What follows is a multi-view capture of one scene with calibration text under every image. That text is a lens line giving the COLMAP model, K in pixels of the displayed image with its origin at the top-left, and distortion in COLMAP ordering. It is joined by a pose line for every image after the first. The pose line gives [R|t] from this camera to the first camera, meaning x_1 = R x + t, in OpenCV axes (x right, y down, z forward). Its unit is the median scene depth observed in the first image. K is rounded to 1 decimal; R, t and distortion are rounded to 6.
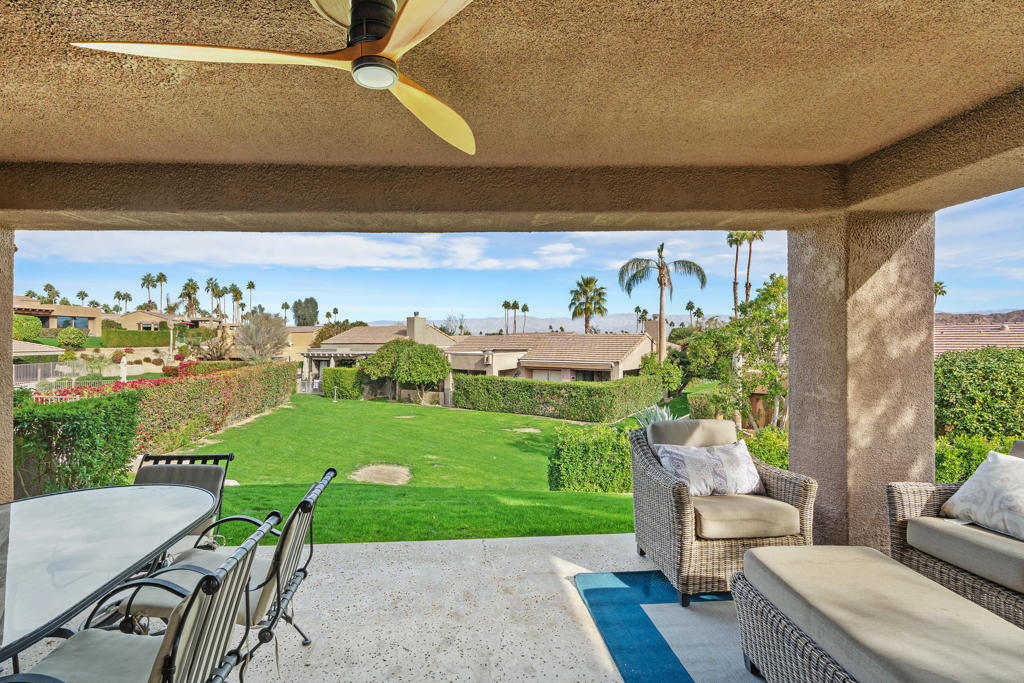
lens RADIAL K [[504.7, 0, 489.0], [0, 504.7, 336.0], [0, 0, 1]] dist [-0.004261, -0.000648]
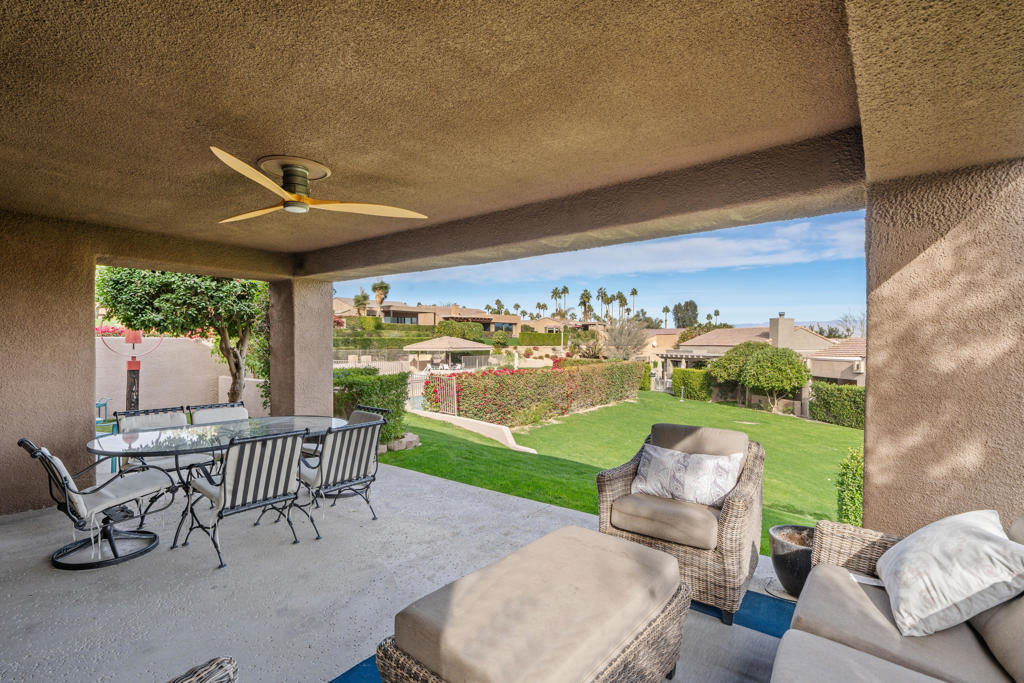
lens RADIAL K [[481.8, 0, 496.3], [0, 481.8, 346.9], [0, 0, 1]] dist [-0.000005, -0.000037]
pose [[0.749980, 0.016743, -0.661248, 0.071696], [-0.004100, 0.999778, 0.020665, -0.000522], [0.661447, -0.012787, 0.749883, 0.004224]]
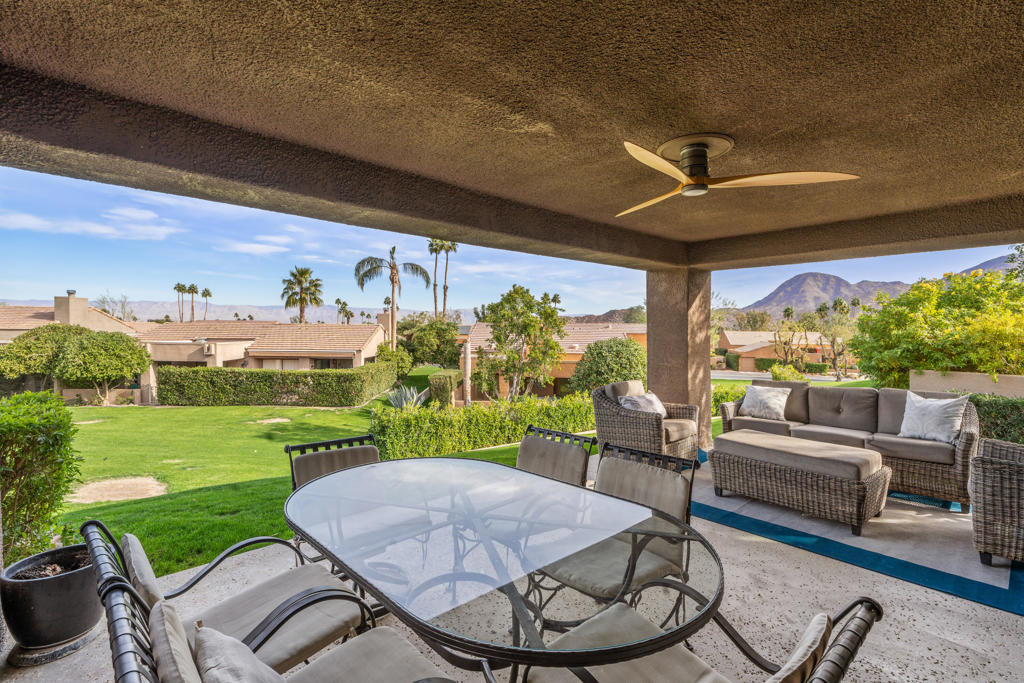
lens RADIAL K [[461.8, 0, 517.2], [0, 461.8, 327.4], [0, 0, 1]] dist [0.002304, 0.000470]
pose [[0.777249, 0.019376, 0.628894, -0.089823], [-0.020368, 0.999777, -0.005630, 0.000498], [-0.628863, -0.008433, 0.777470, 0.004204]]
